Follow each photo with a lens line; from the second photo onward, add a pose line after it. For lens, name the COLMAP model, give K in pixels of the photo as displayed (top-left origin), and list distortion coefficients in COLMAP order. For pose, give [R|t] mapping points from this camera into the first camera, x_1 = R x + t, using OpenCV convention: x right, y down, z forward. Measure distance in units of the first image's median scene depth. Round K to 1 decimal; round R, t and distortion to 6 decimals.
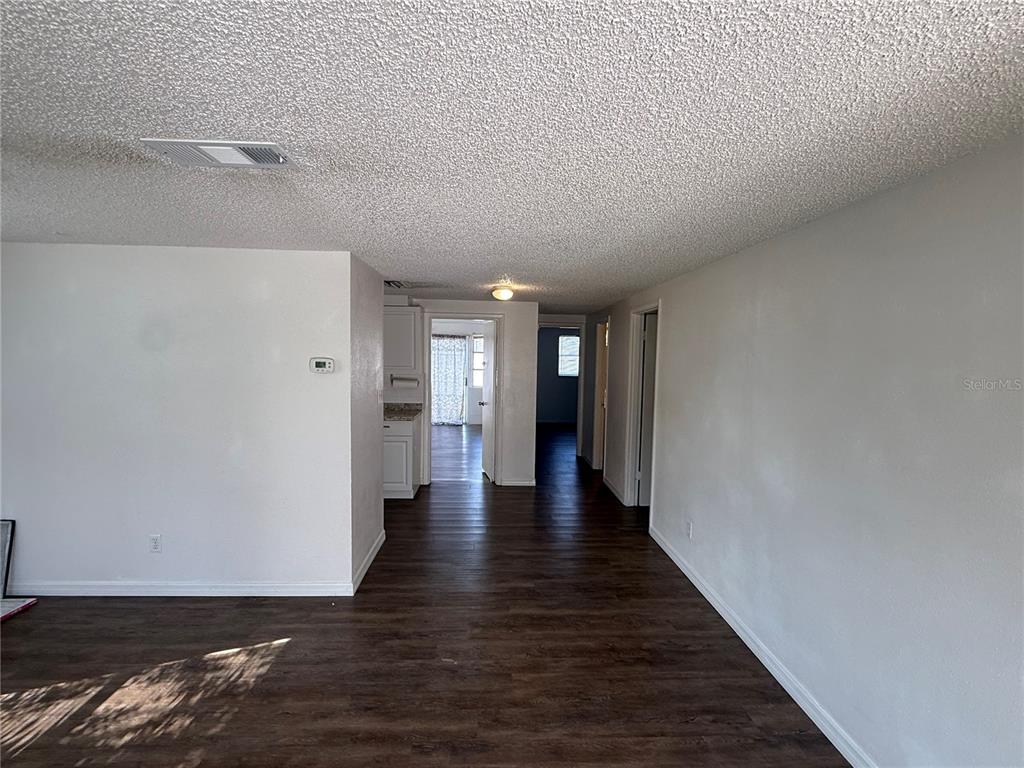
lens RADIAL K [[478.0, 0, 512.0], [0, 478.0, 384.0], [0, 0, 1]] dist [-0.001706, -0.000046]
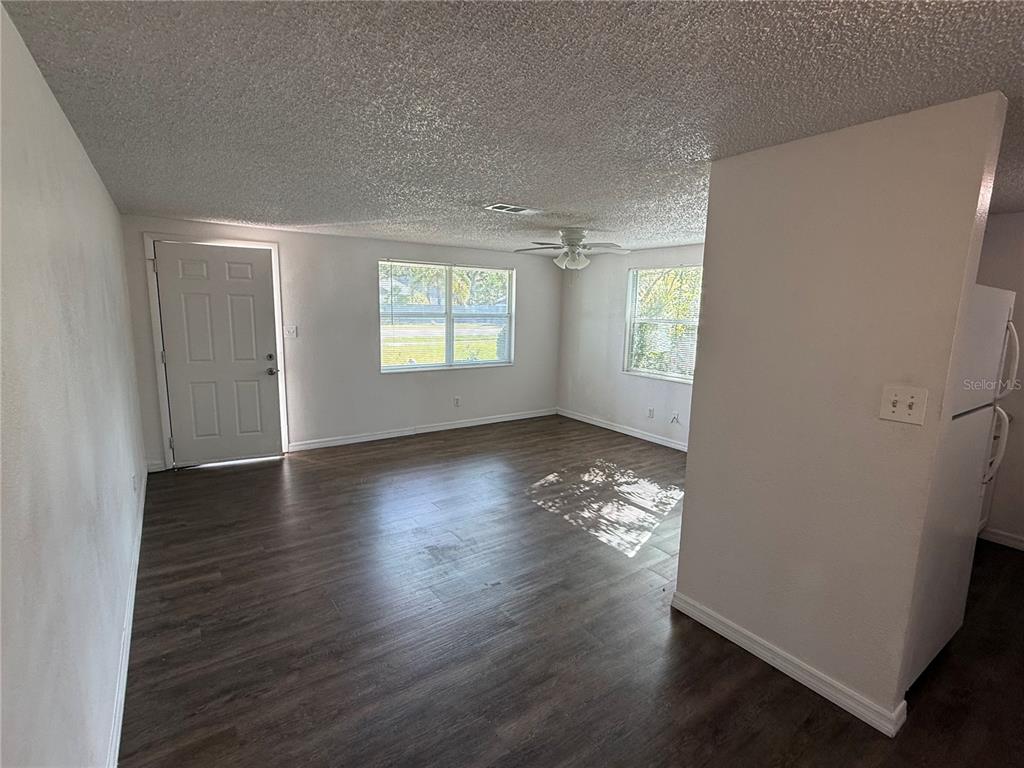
lens RADIAL K [[478.0, 0, 512.0], [0, 478.0, 384.0], [0, 0, 1]] dist [-0.001706, -0.000046]
pose [[-0.833750, 0.050814, -0.549799, 0.112011], [-0.074226, 0.976402, 0.202804, -0.023789], [0.547130, 0.209897, -0.810304, 0.498181]]
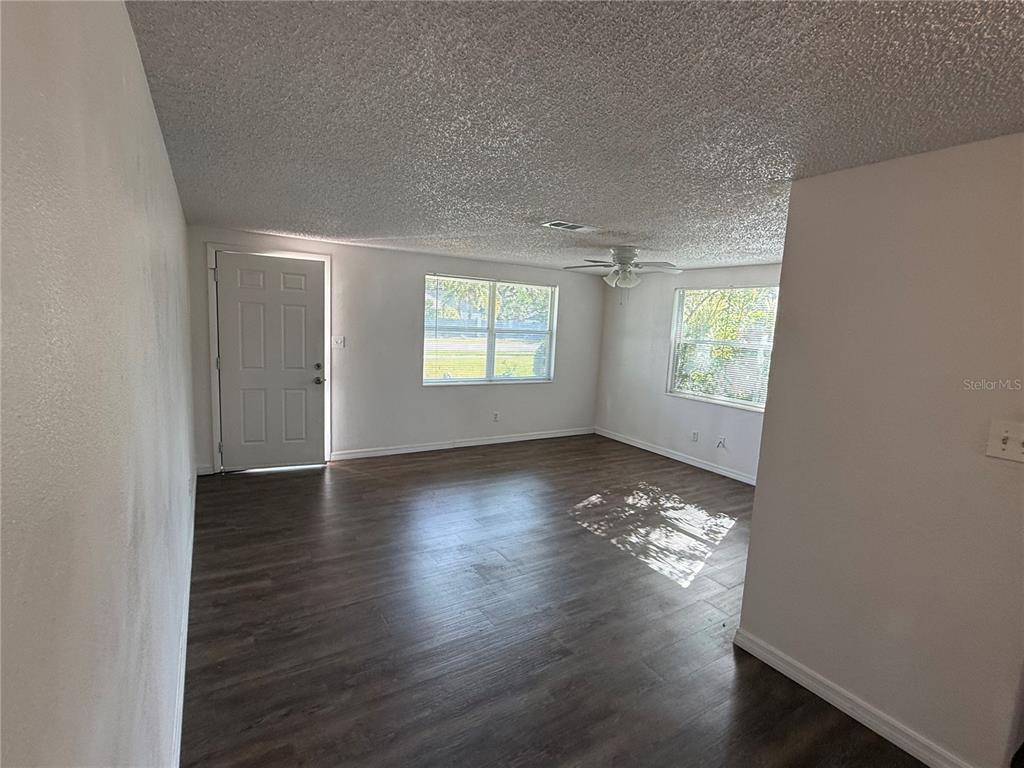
lens RADIAL K [[478.0, 0, 512.0], [0, 478.0, 384.0], [0, 0, 1]] dist [-0.001706, -0.000046]
pose [[-0.862716, 0.003213, -0.505678, 0.126522], [-0.098984, 0.979563, 0.175096, -0.022029], [0.495906, 0.201112, -0.844767, 0.483486]]
